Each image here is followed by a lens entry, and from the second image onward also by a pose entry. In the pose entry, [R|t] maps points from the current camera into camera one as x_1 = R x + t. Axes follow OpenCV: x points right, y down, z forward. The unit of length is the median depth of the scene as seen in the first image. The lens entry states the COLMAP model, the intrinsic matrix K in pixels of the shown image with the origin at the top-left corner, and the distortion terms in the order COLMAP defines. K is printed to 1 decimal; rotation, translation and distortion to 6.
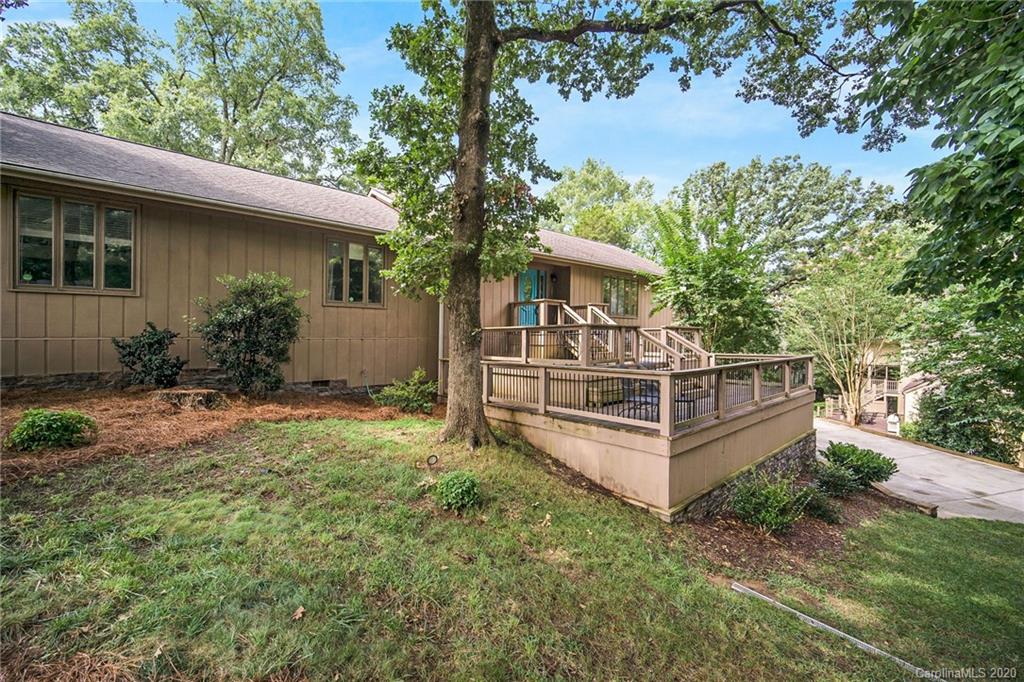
lens RADIAL K [[414.9, 0, 512.0], [0, 414.9, 341.0], [0, 0, 1]] dist [-0.000822, -0.000114]
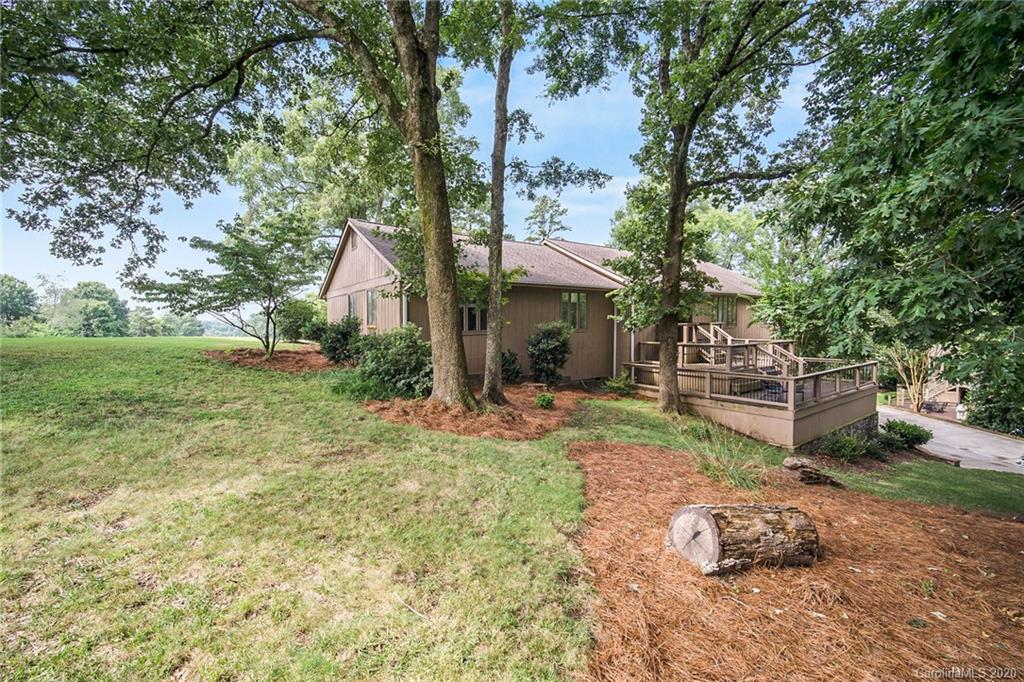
lens RADIAL K [[433.8, 0, 506.8], [0, 433.8, 332.0], [0, 0, 1]] dist [-0.000438, -0.000058]
pose [[0.995193, -0.001751, -0.097917, -0.507710], [0.003729, 0.999793, 0.020014, -0.124363], [0.097861, -0.020283, 0.994993, -0.776502]]
